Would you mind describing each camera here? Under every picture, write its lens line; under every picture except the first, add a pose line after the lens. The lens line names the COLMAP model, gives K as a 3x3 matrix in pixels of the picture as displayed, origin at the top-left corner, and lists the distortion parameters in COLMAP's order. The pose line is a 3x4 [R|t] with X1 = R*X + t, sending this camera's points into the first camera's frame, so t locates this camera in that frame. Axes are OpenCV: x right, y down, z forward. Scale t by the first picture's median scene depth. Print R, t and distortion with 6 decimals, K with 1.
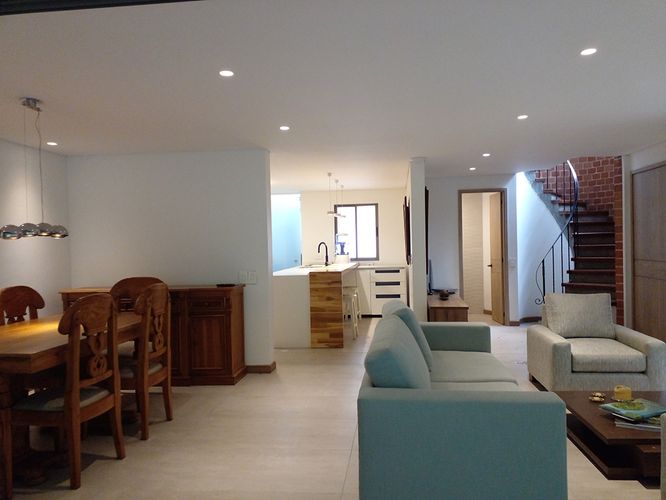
lens RADIAL K [[530.8, 0, 338.4], [0, 530.8, 245.8], [0, 0, 1]] dist [0.083473, -0.106759]
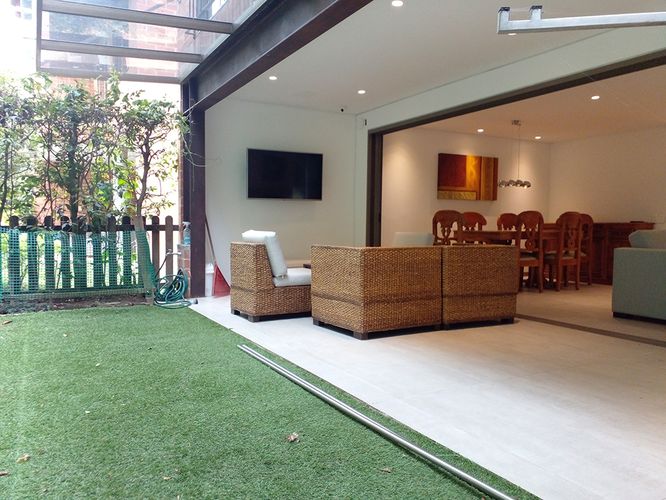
lens RADIAL K [[530.8, 0, 331.7], [0, 530.8, 253.6], [0, 0, 1]] dist [0.083473, -0.106759]
pose [[0.563280, 0.077540, -0.822620, 0.361555], [-0.028631, 0.996821, 0.074356, 0.050883], [0.825770, -0.018330, 0.563709, -0.360027]]
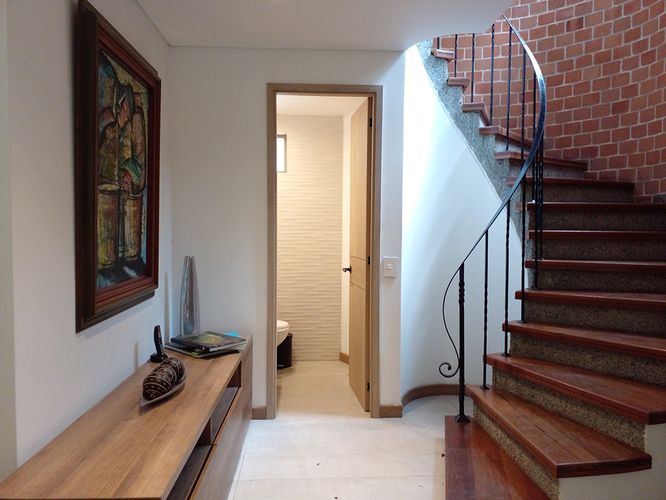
lens RADIAL K [[551.0, 0, 339.0], [0, 551.0, 246.1], [0, 0, 1]] dist [0.045830, -0.008243]
pose [[0.983407, 0.022590, 0.180003, 0.217983], [-0.028704, 0.999094, 0.031435, 0.002425], [-0.179130, -0.036080, 0.983164, 0.611955]]
